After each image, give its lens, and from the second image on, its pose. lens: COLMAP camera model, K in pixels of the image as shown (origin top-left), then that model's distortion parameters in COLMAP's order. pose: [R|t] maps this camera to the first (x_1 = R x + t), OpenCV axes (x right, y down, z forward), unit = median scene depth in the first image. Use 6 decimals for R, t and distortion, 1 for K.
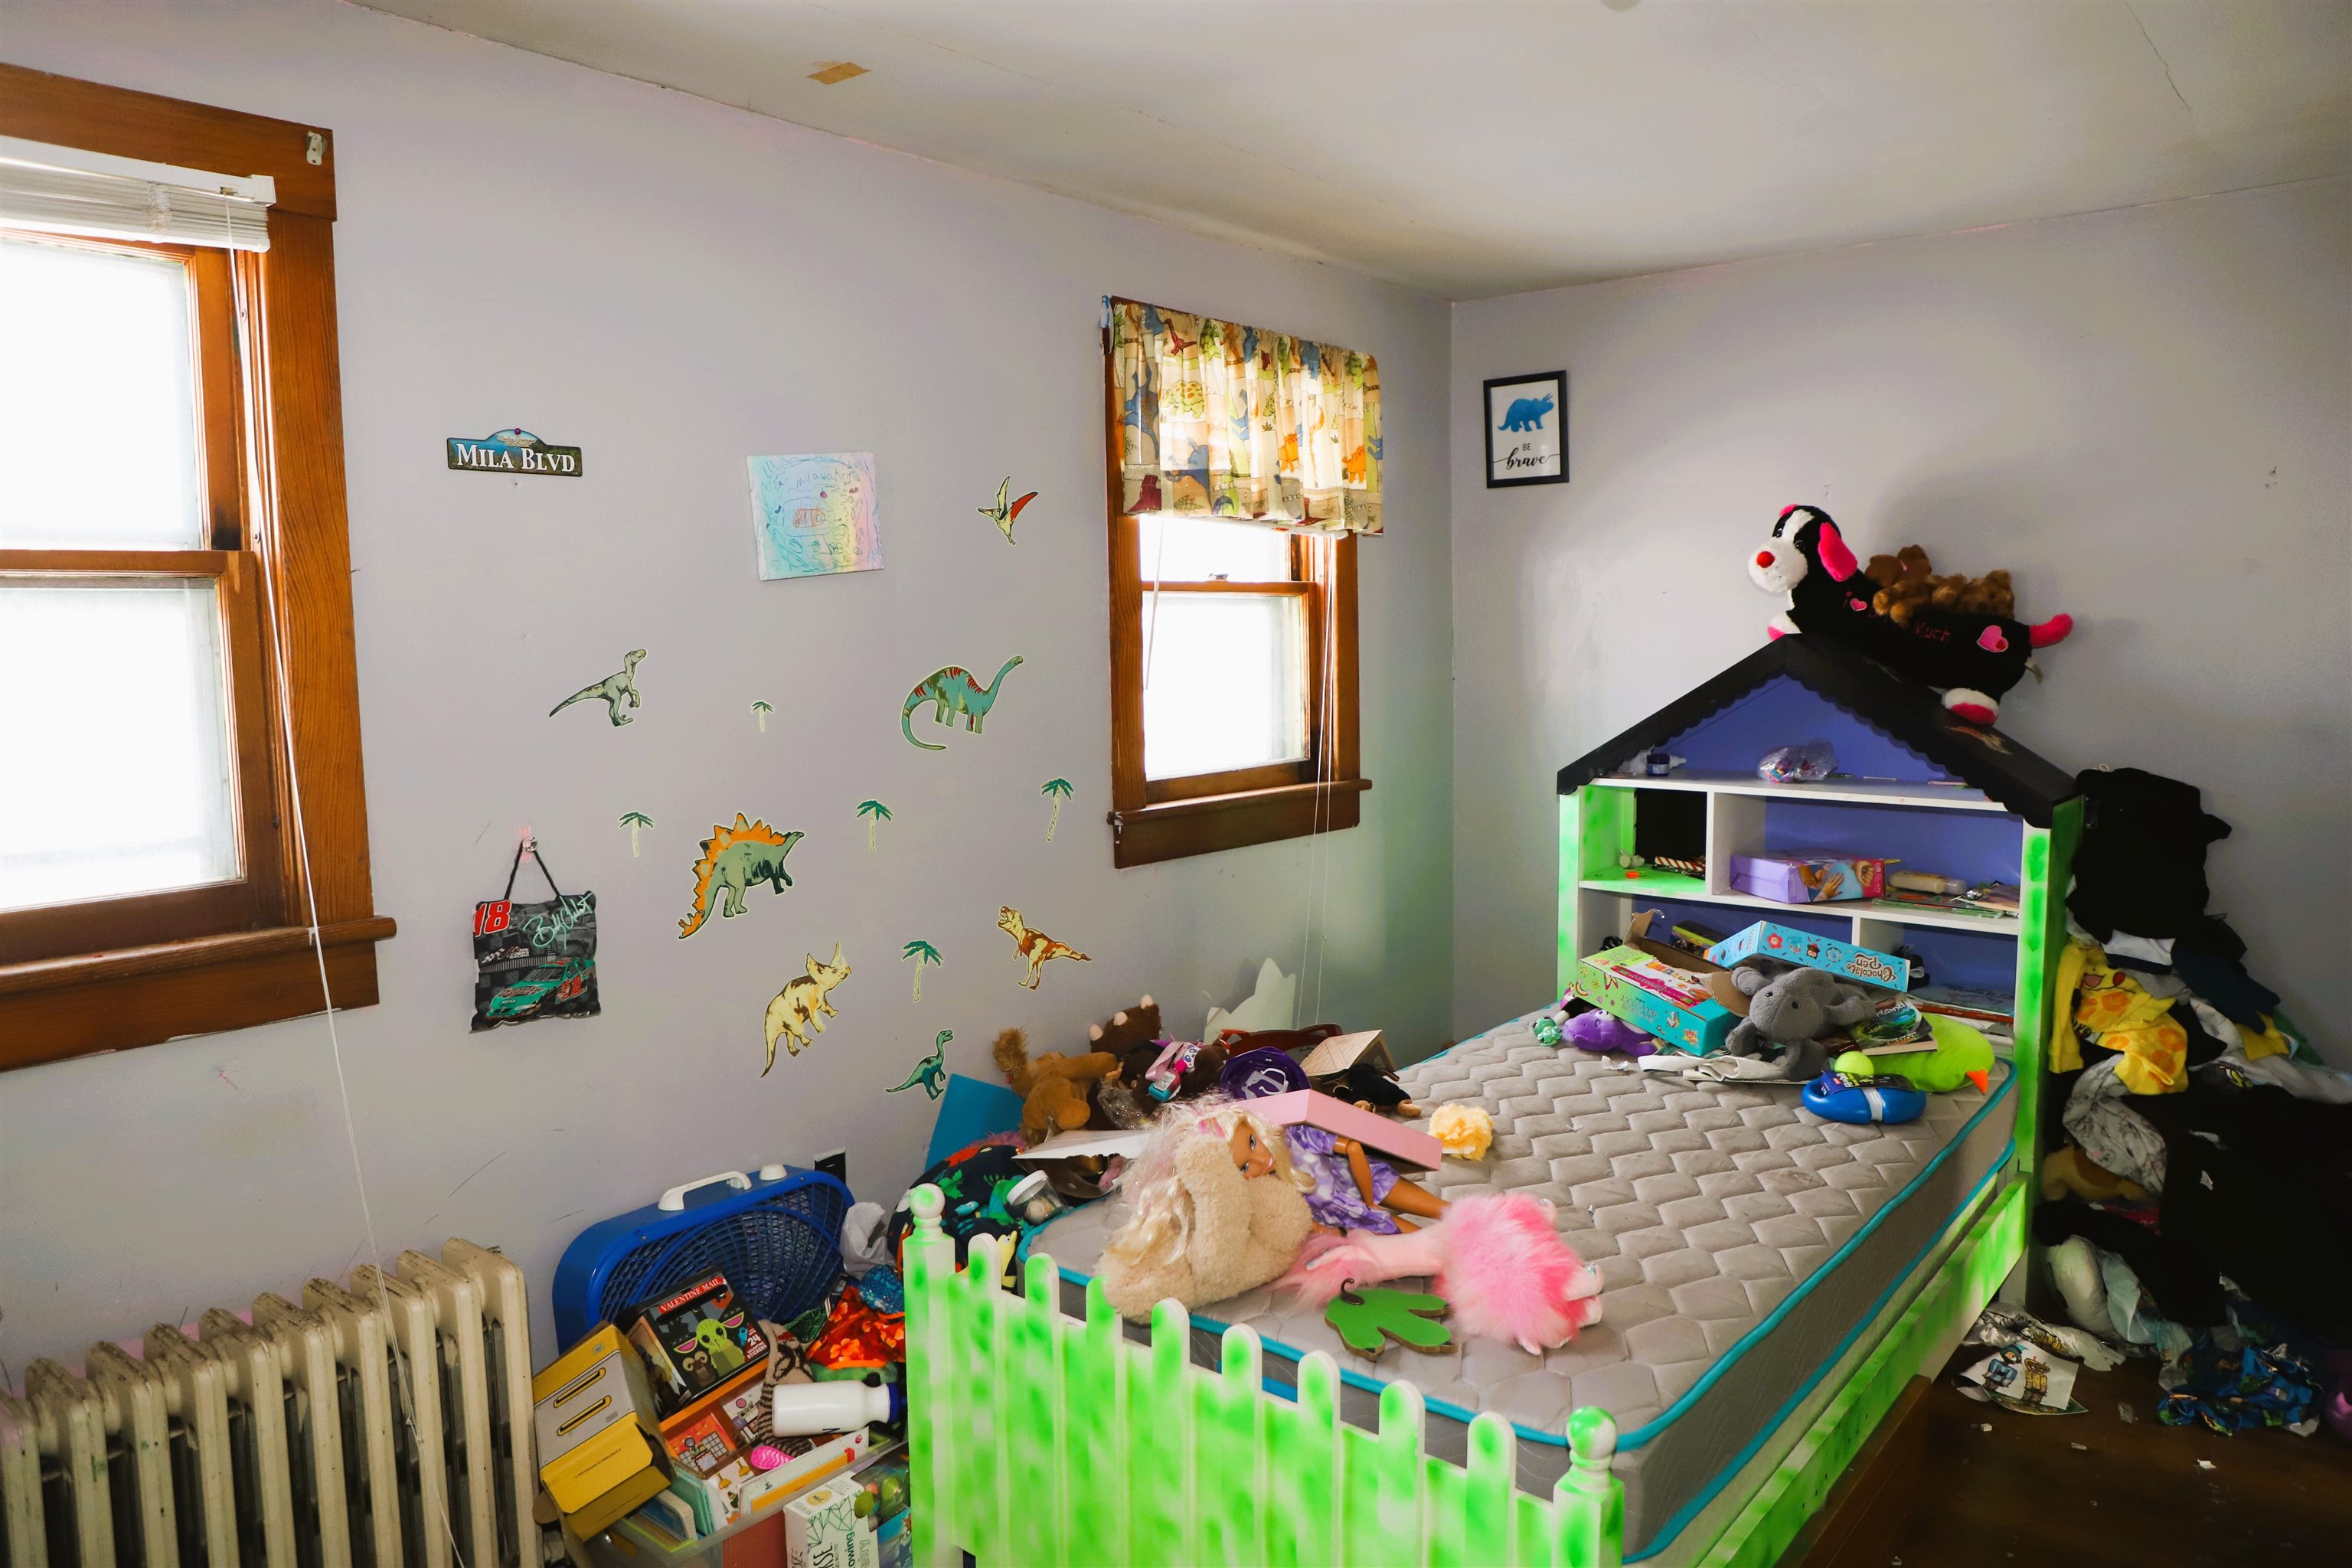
lens RADIAL K [[1605.8, 0, 1176.0], [0, 1605.8, 784.0], [0, 0, 1]] dist [-0.078309, 0.037934]
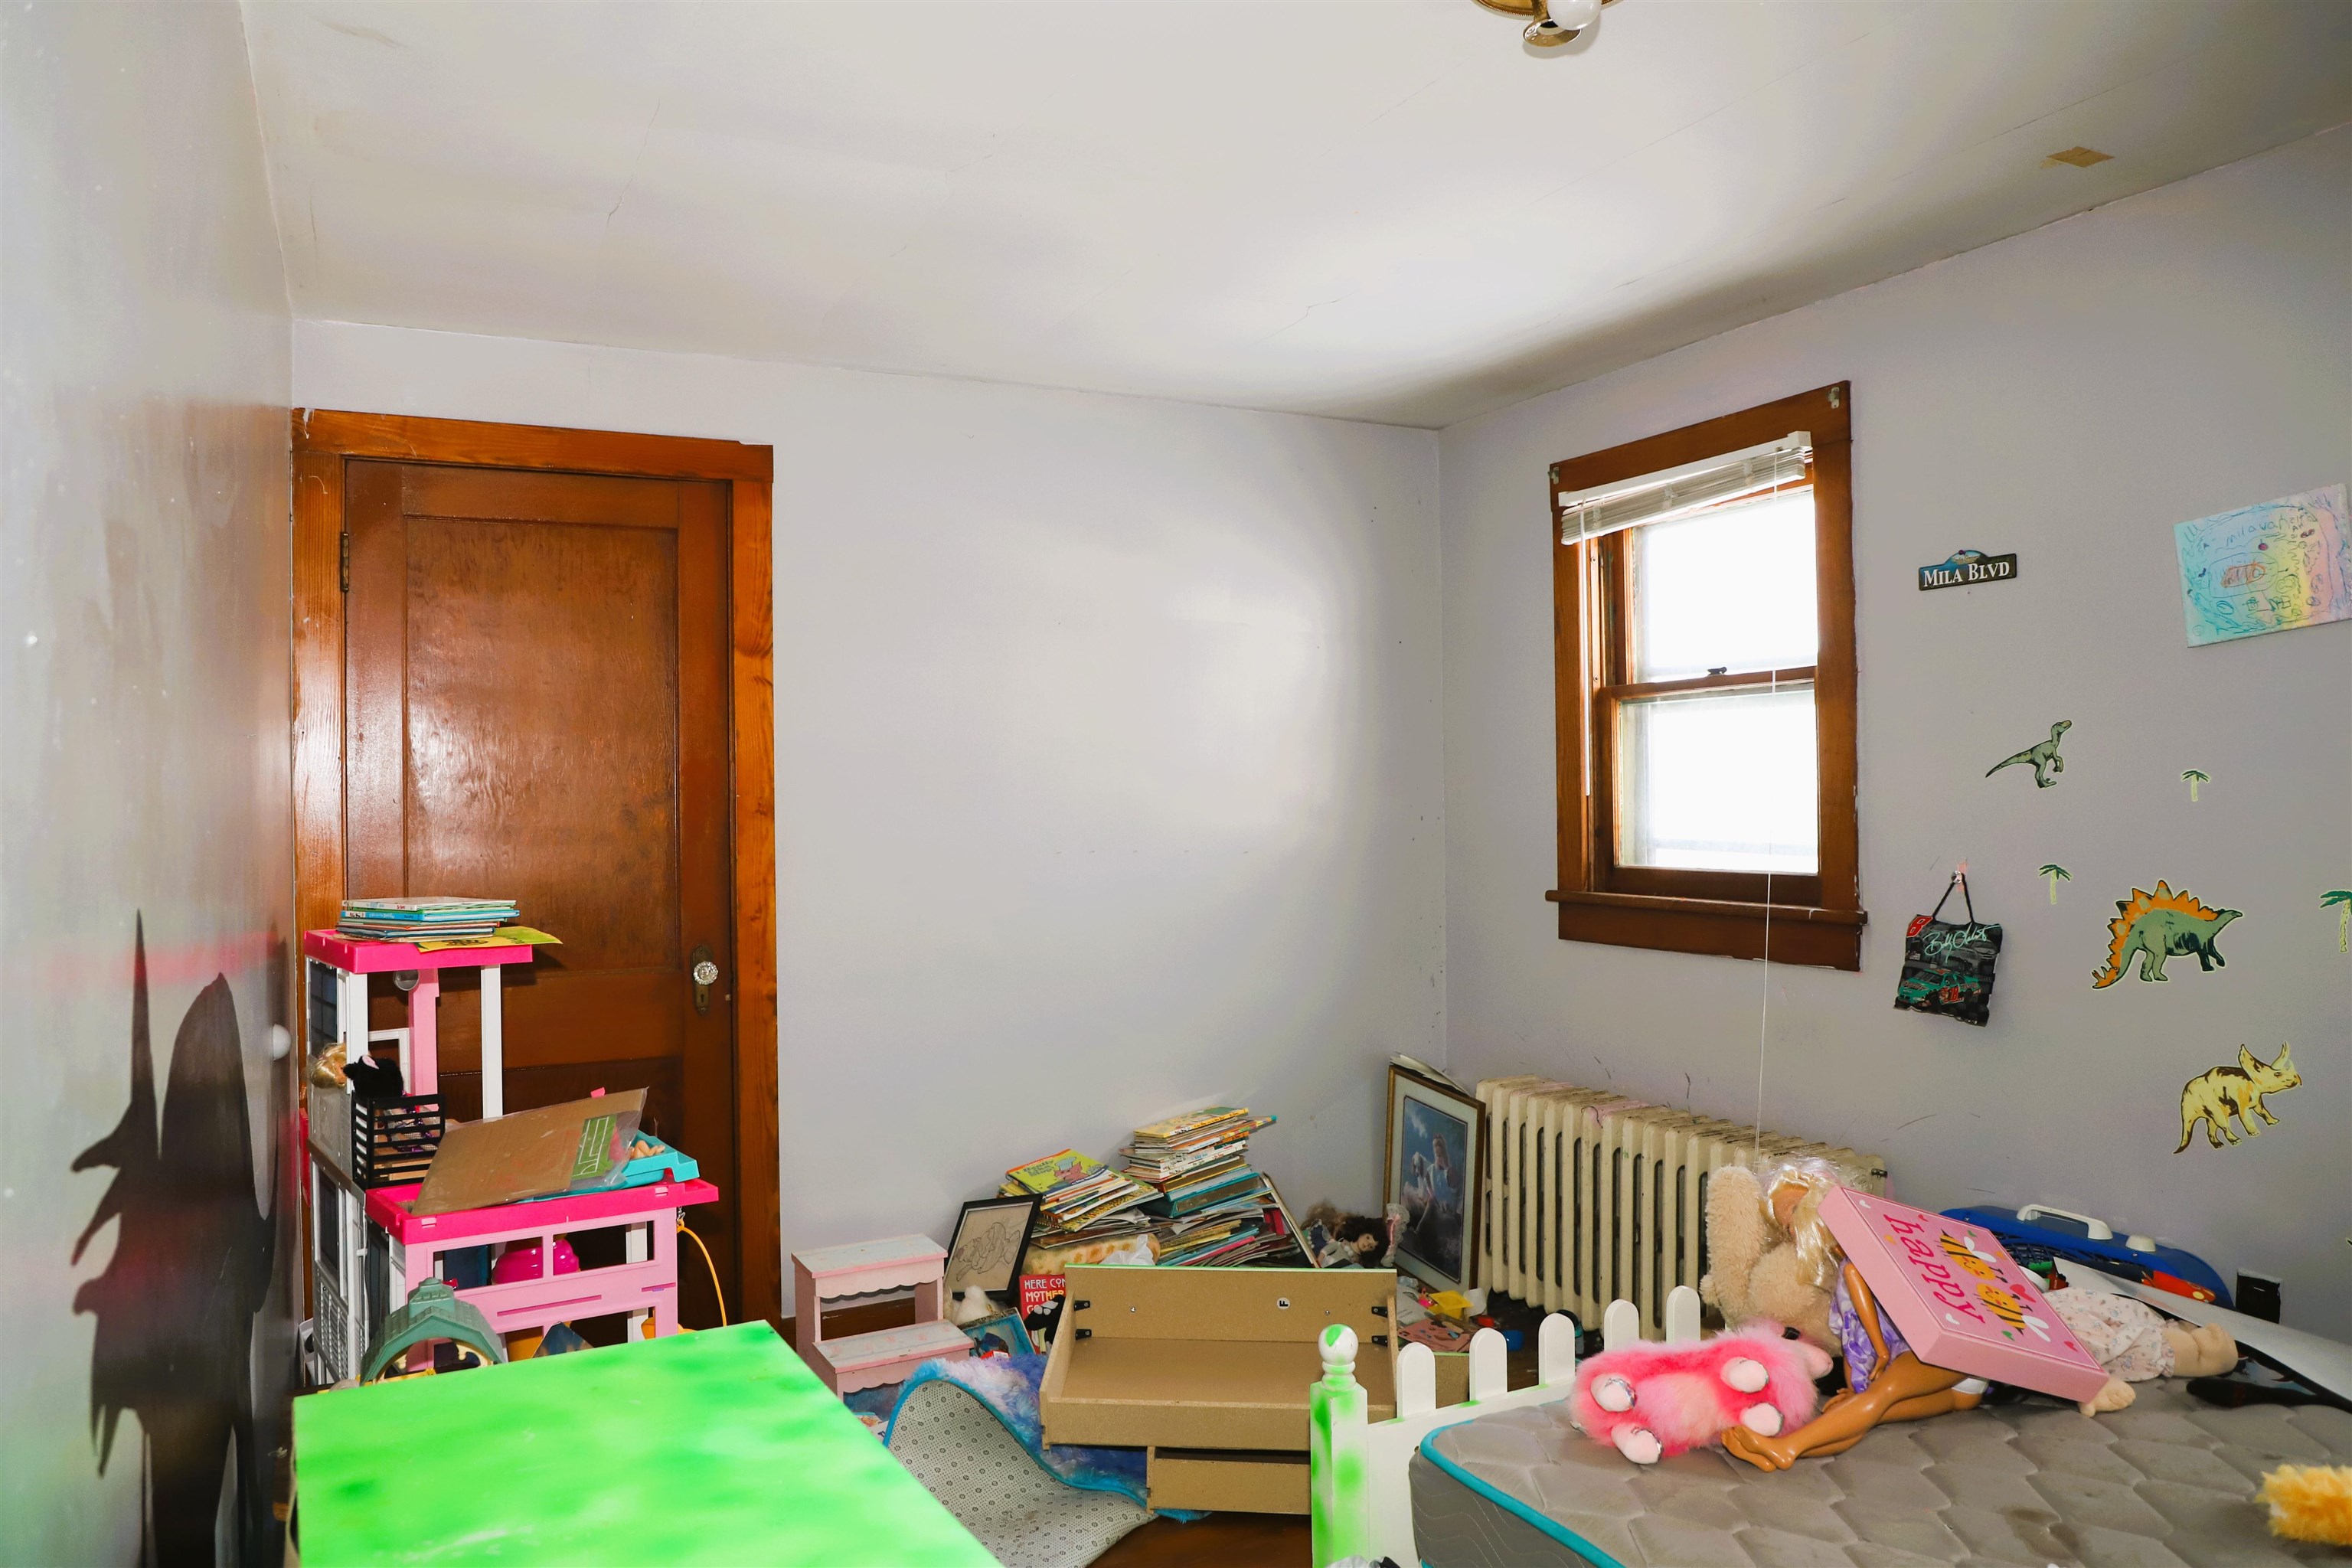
lens RADIAL K [[1595.2, 0, 1167.1], [0, 1595.2, 779.5], [0, 0, 1]] dist [-0.081658, 0.042151]
pose [[-0.395572, 0.016138, -0.918293, 0.827281], [-0.063517, 0.996971, 0.044882, -0.046682], [0.916236, 0.076081, -0.393348, 0.764828]]
